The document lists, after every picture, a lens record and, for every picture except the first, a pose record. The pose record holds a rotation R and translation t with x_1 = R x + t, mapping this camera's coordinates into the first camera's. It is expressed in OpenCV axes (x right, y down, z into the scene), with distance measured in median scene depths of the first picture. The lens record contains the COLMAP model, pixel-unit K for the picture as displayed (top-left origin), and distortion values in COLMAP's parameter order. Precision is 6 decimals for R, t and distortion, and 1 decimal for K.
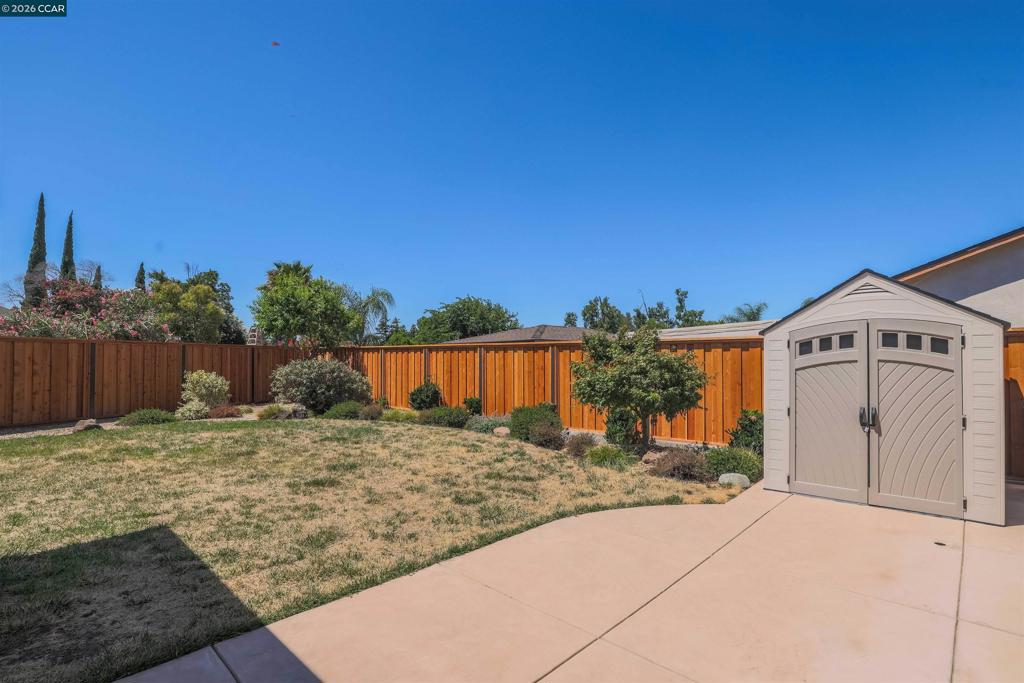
lens RADIAL K [[486.5, 0, 517.0], [0, 486.5, 348.3], [0, 0, 1]] dist [-0.032815, 0.003681]
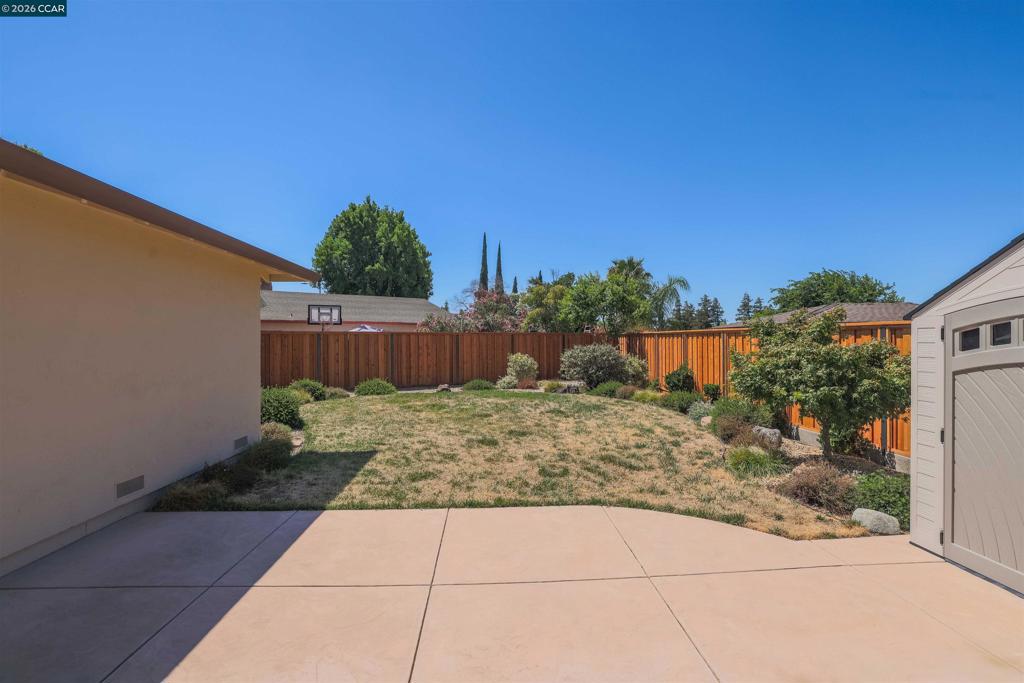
lens RADIAL K [[448.1, 0, 507.8], [0, 448.1, 339.2], [0, 0, 1]] dist [-0.039029, 0.013930]
pose [[0.725847, -0.008907, -0.687799, 0.230673], [0.022509, 0.999688, 0.010809, -0.008842], [0.687488, -0.023328, 0.725821, 0.066120]]
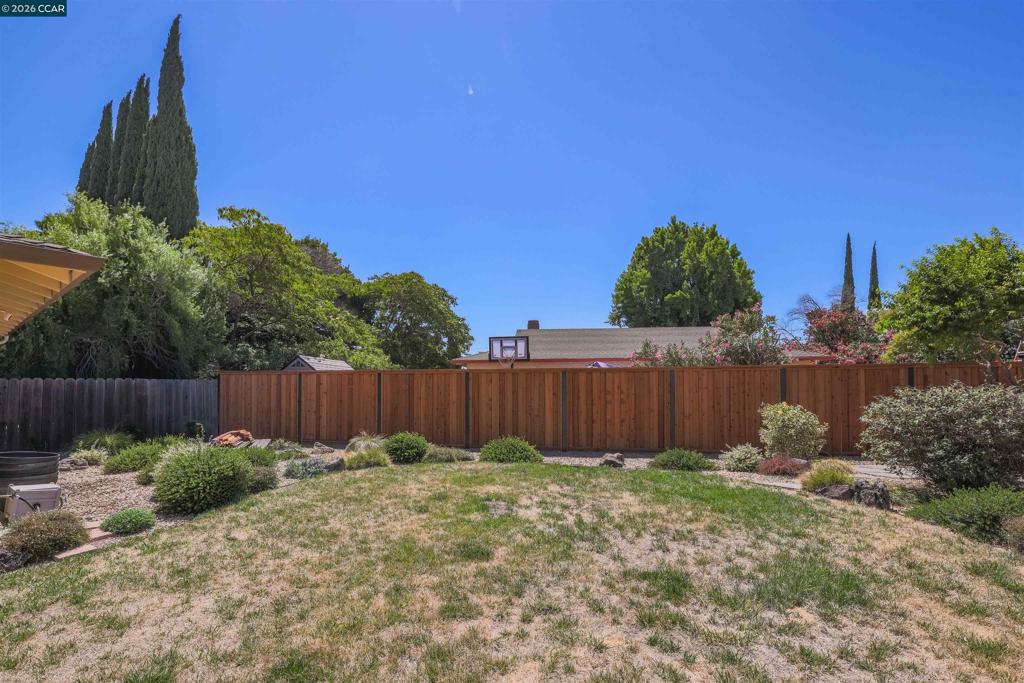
lens RADIAL K [[487.1, 0, 501.0], [0, 487.1, 370.5], [0, 0, 1]] dist [-0.017226, 0.000252]
pose [[0.114036, -0.034333, -0.992883, 0.023941], [0.029040, 0.999091, -0.031213, 0.009547], [0.993052, -0.025274, 0.114929, 0.586686]]
